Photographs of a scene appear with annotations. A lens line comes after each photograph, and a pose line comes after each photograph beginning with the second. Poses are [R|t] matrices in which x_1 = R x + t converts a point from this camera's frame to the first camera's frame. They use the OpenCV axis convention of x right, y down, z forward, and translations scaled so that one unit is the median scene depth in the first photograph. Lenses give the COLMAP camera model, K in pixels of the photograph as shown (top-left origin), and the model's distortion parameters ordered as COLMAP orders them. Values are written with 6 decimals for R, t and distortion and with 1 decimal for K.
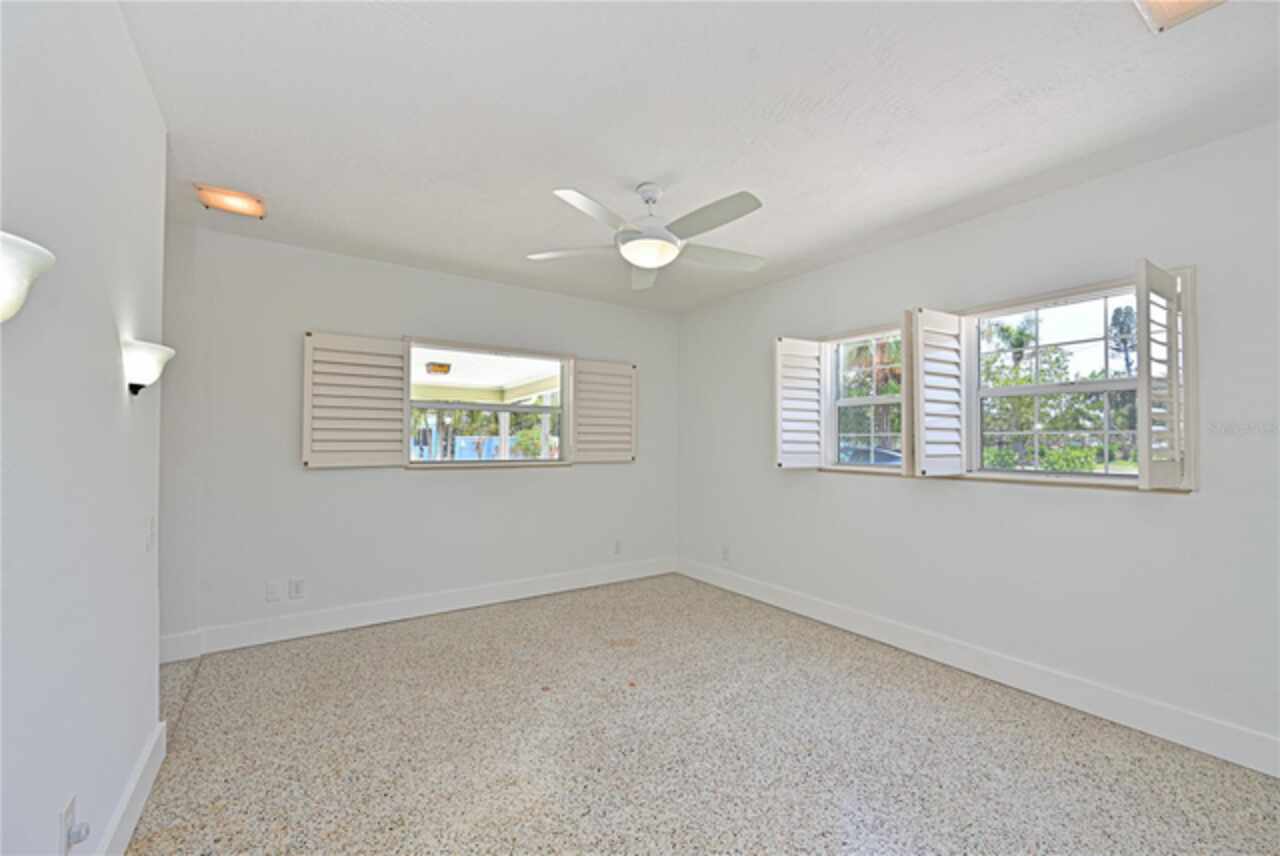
lens RADIAL K [[525.2, 0, 638.3], [0, 525.2, 427.5], [0, 0, 1]] dist [-0.002514, -0.000189]
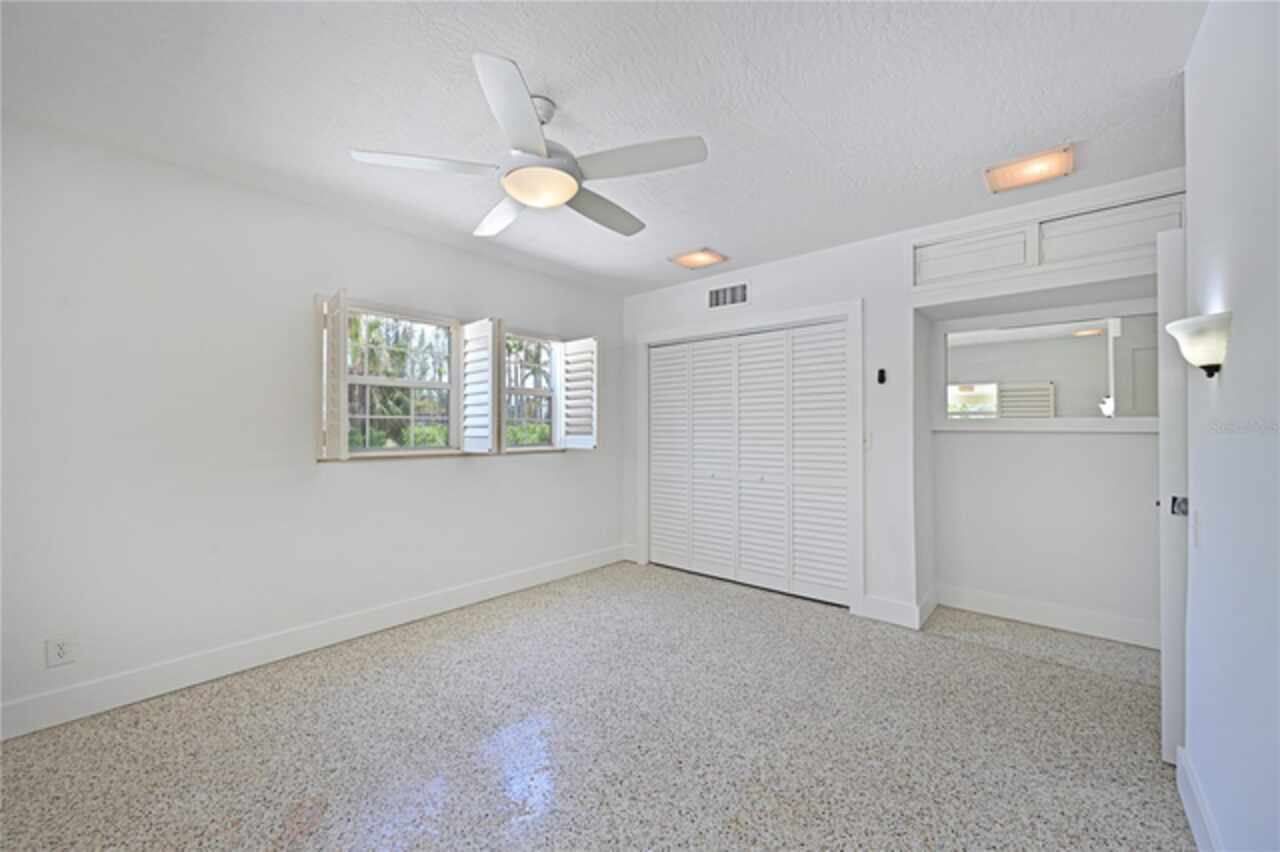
lens RADIAL K [[508.0, 0, 637.8], [0, 508.0, 429.2], [0, 0, 1]] dist [0.003047, 0.000367]
pose [[-0.271792, -0.010277, 0.962301, -0.892738], [-0.031707, 0.999496, 0.001719, 0.026117], [-0.961833, -0.030044, -0.271981, 1.251869]]
